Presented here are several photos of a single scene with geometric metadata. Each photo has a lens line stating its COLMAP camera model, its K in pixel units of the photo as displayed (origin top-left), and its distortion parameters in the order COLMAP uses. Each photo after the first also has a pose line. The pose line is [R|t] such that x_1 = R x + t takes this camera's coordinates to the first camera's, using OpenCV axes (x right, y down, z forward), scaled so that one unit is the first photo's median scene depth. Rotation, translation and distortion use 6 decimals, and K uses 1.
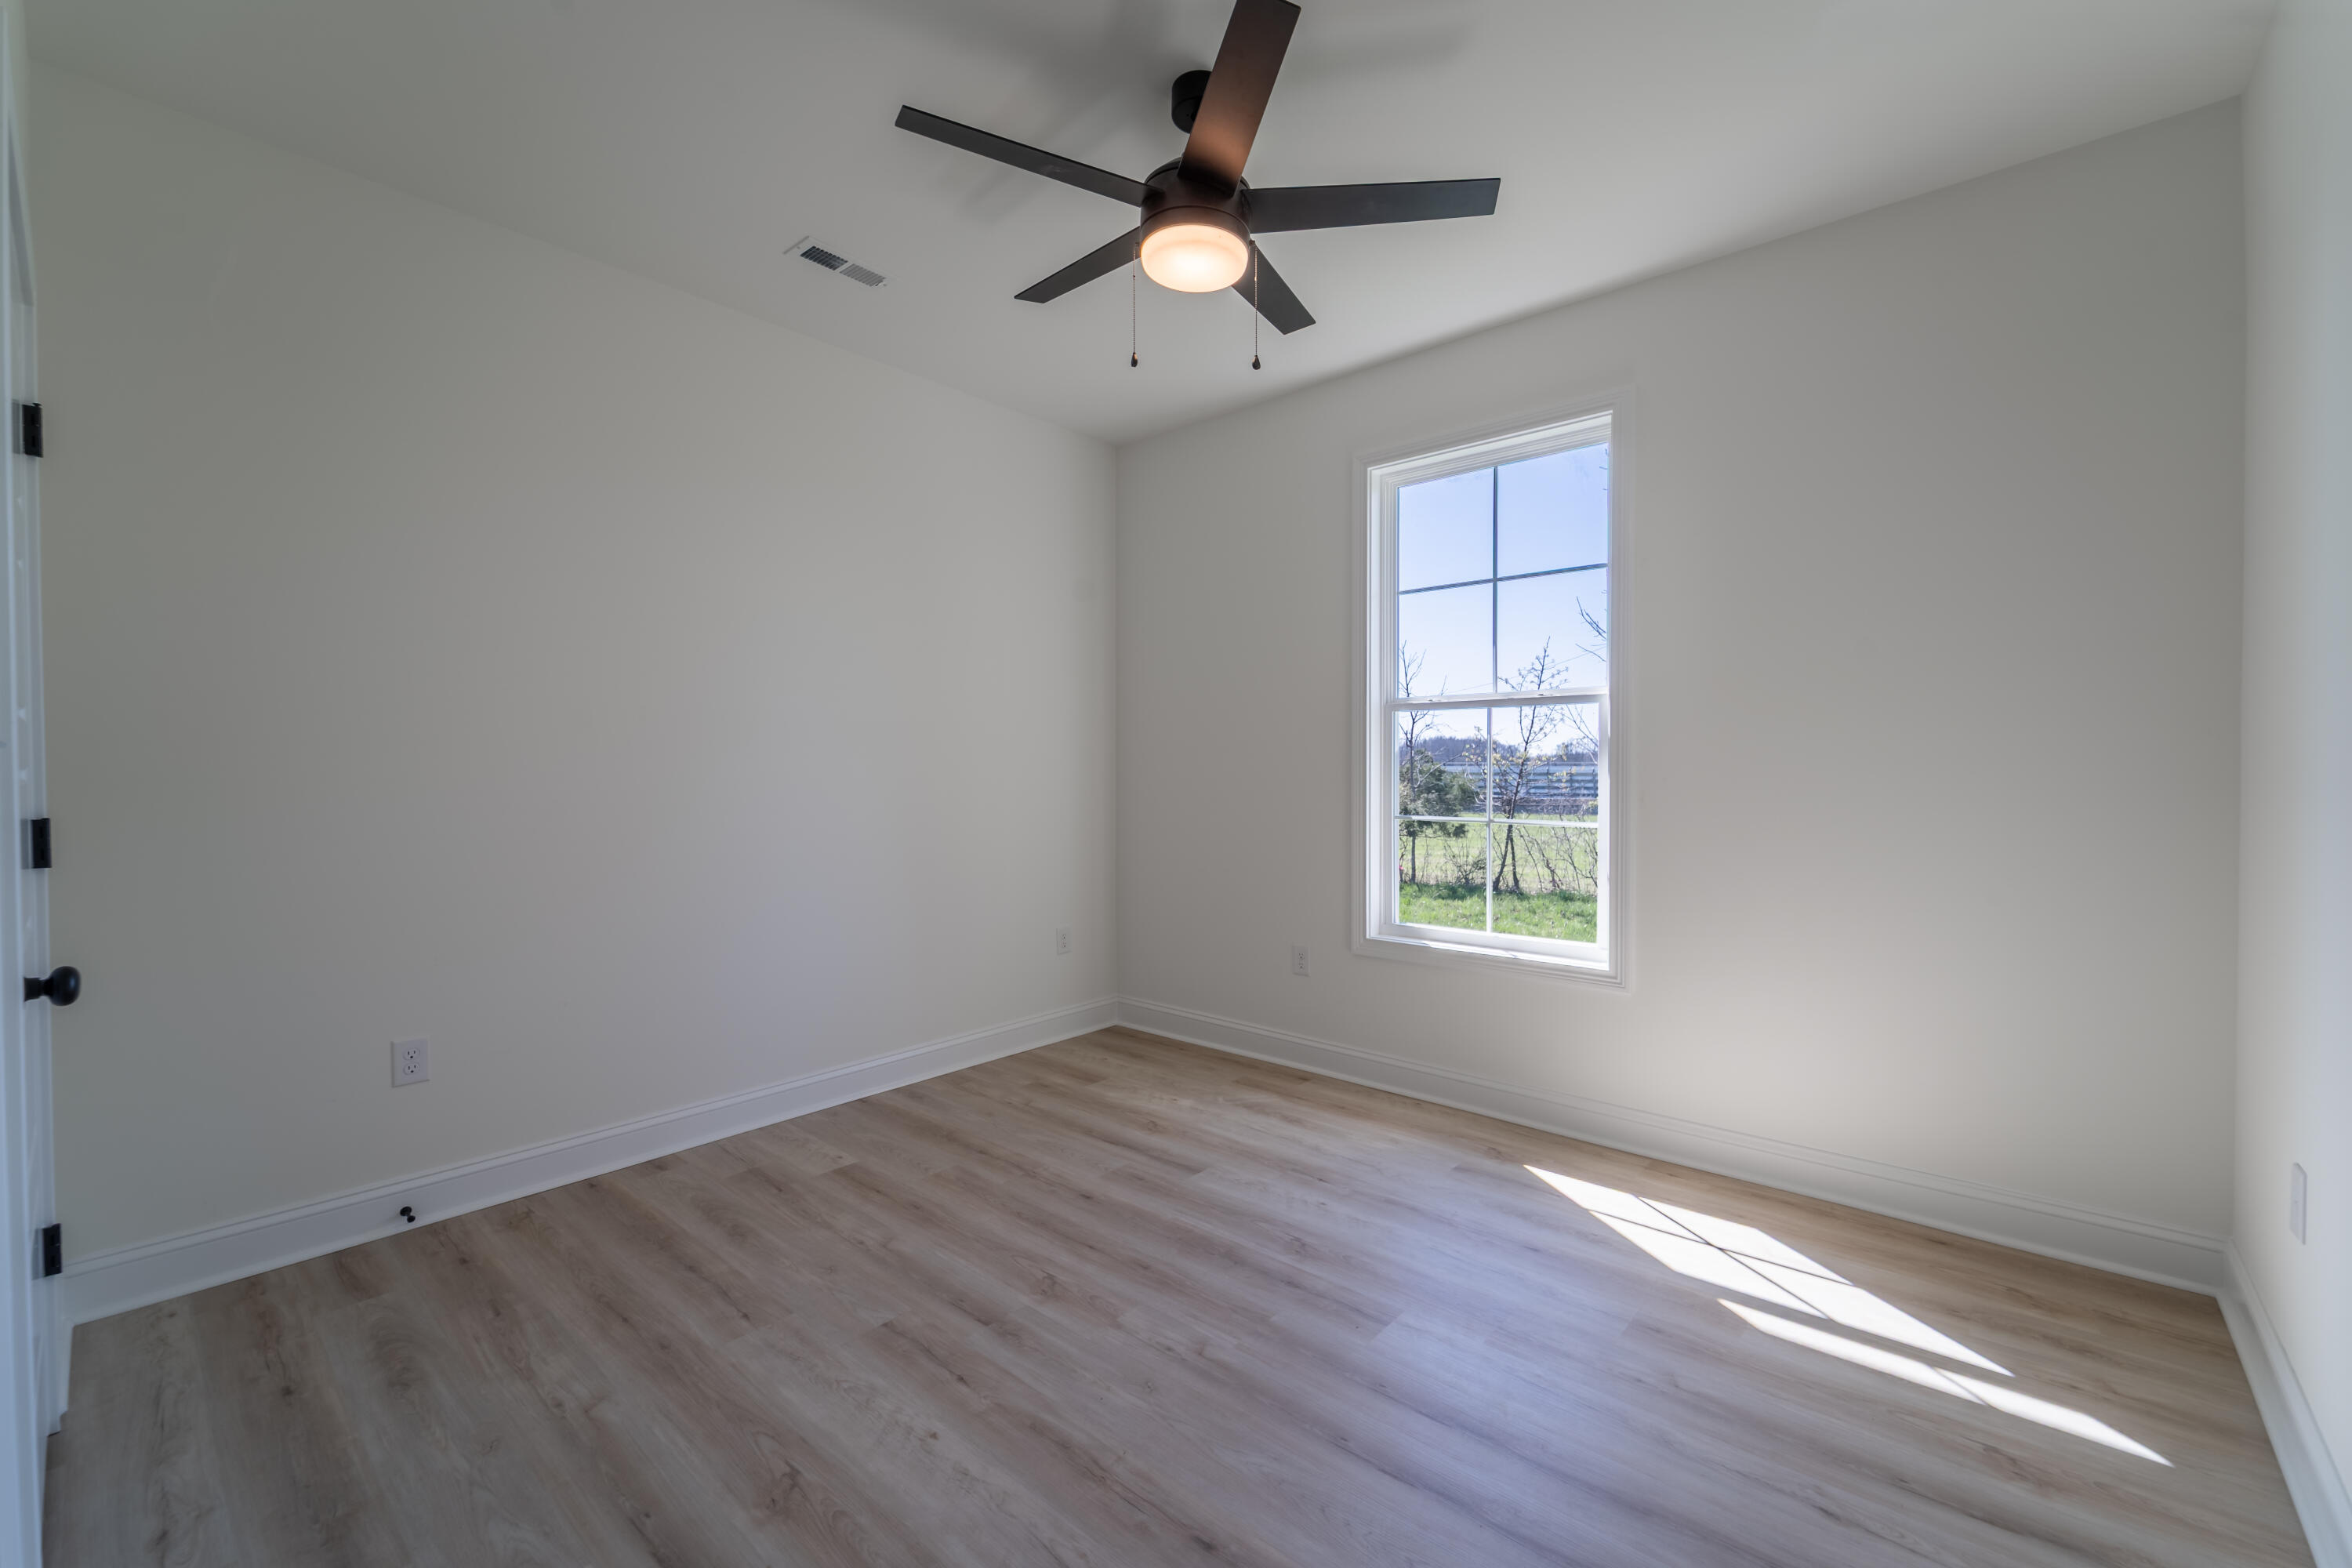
lens RADIAL K [[957.1, 0, 1170.1], [0, 957.1, 783.7], [0, 0, 1]] dist [0.005858, -0.001806]
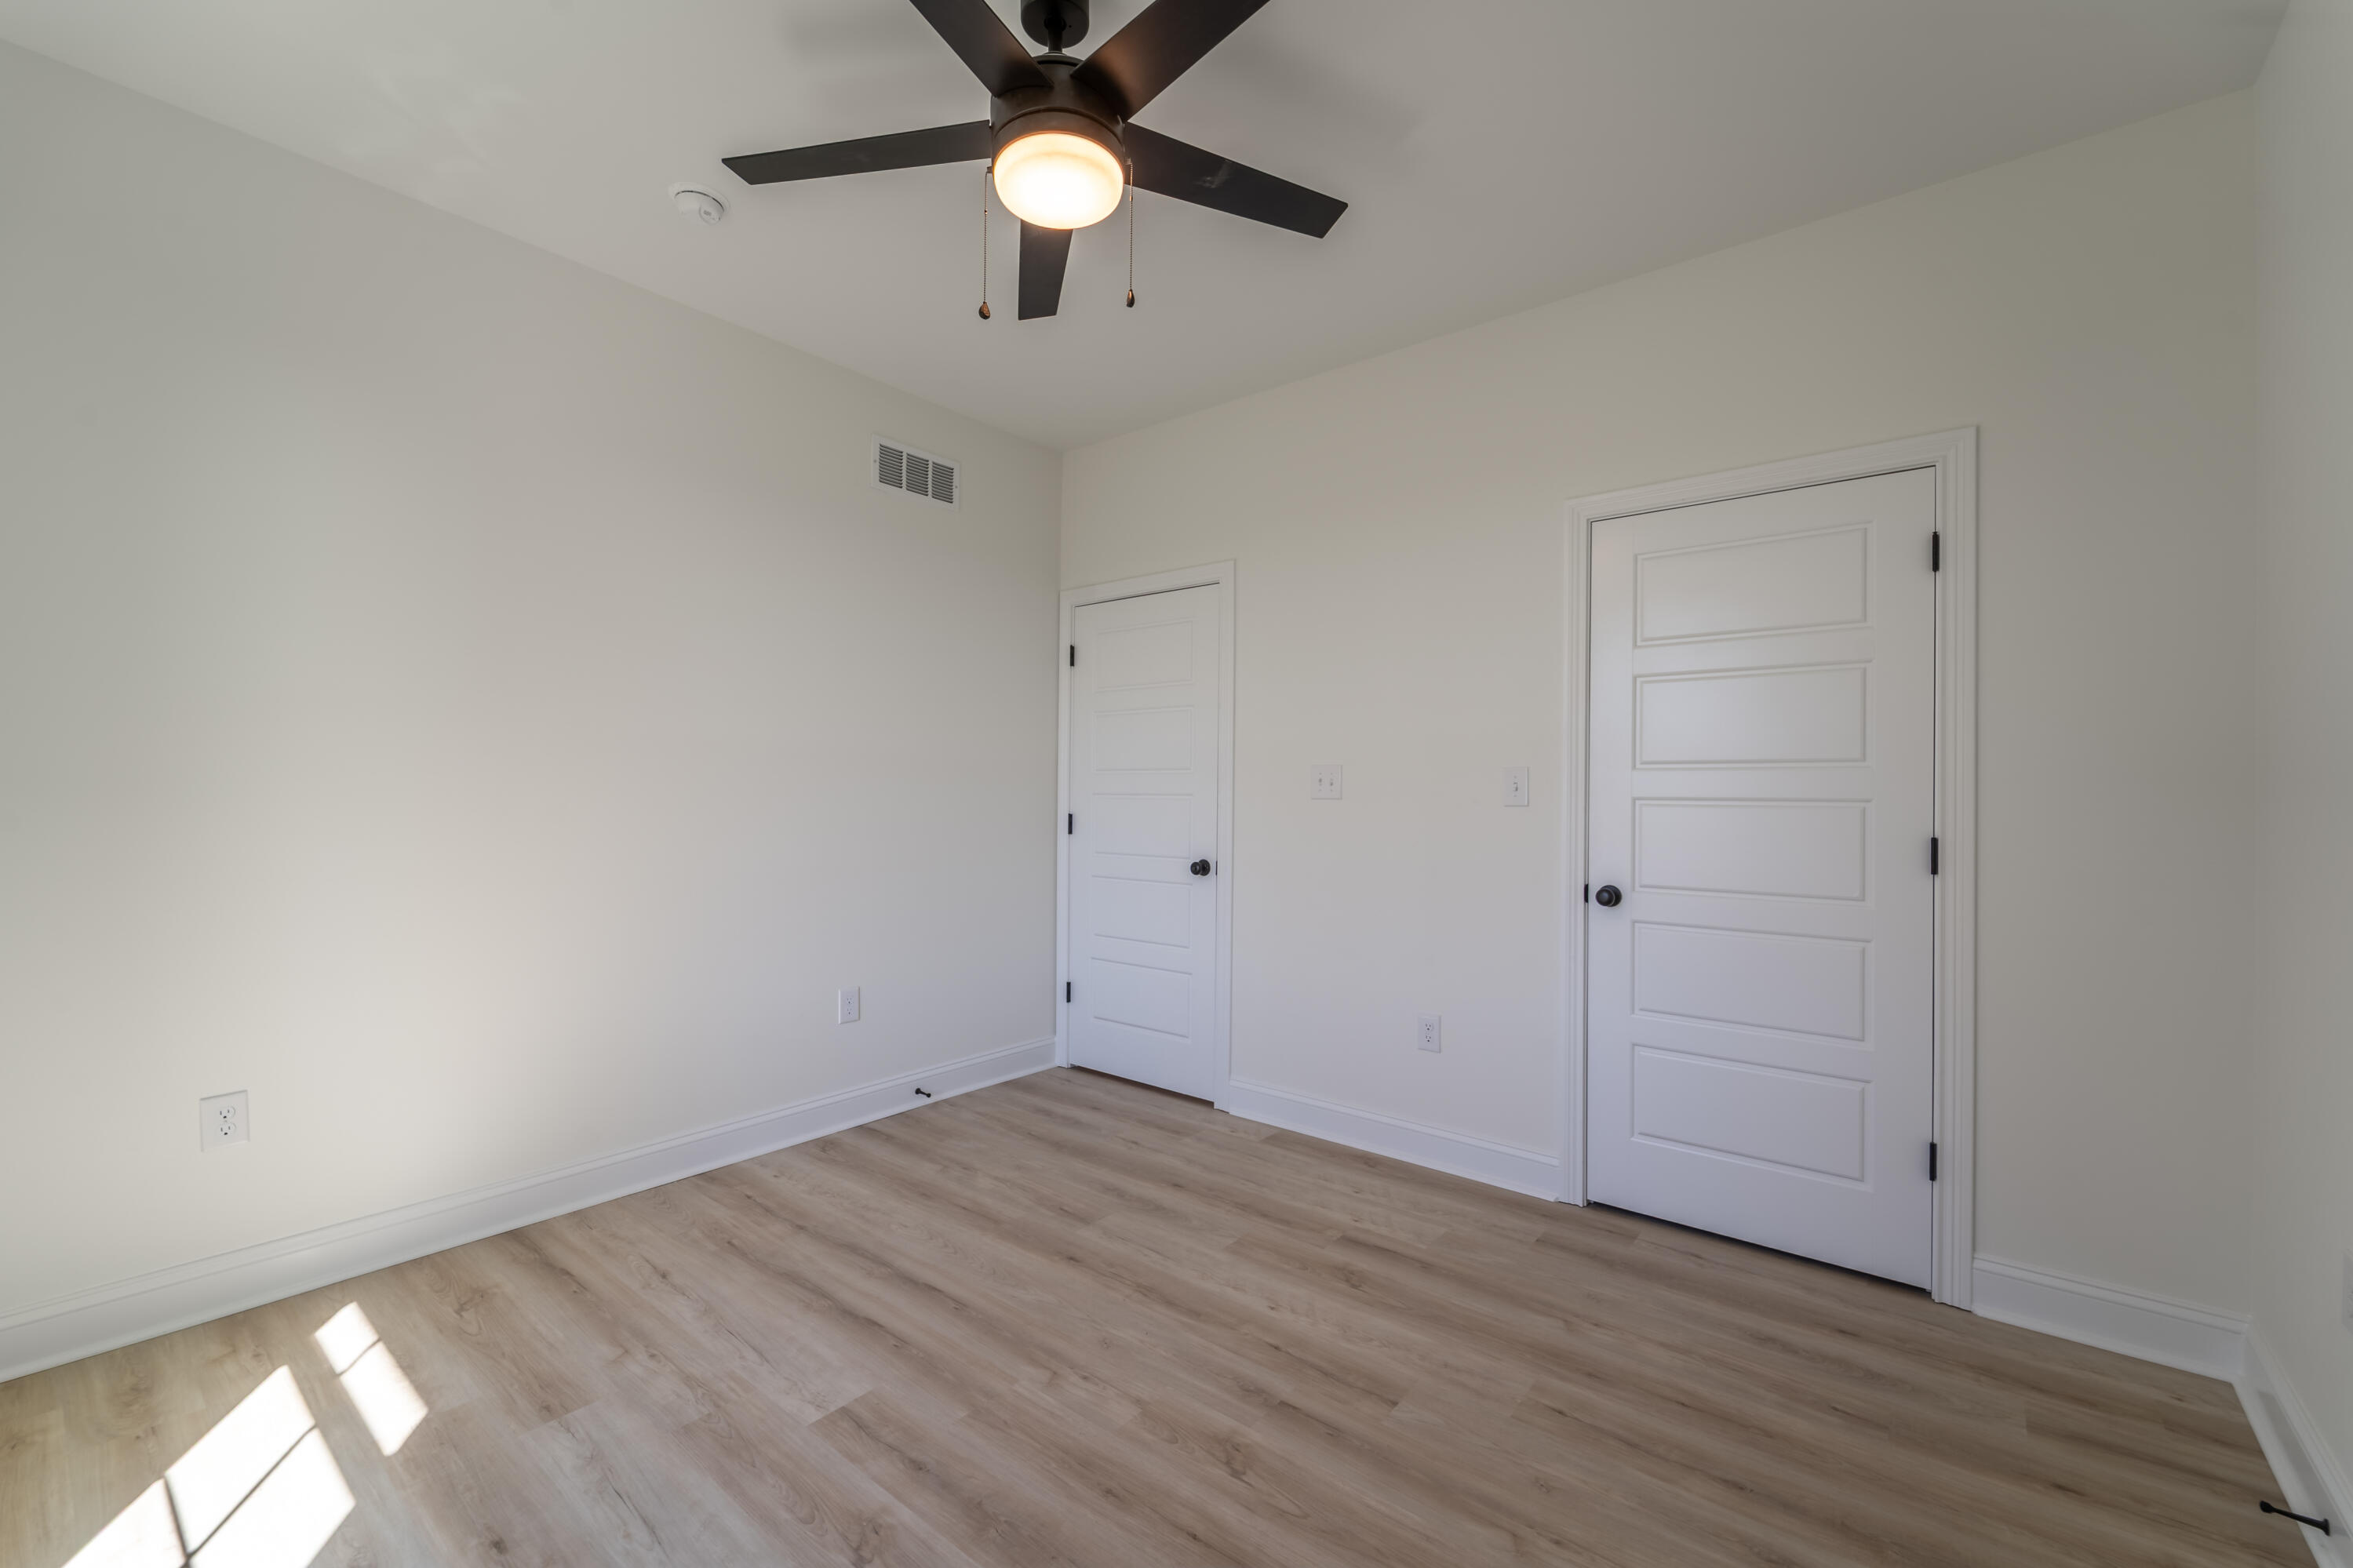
lens RADIAL K [[957.4, 0, 1166.6], [0, 957.4, 782.5], [0, 0, 1]] dist [0.005858, -0.001806]
pose [[-0.999340, -0.005849, -0.035848, -0.045114], [-0.005888, 0.999982, 0.000993, -0.028356], [0.035842, 0.001204, -0.999357, 1.956714]]
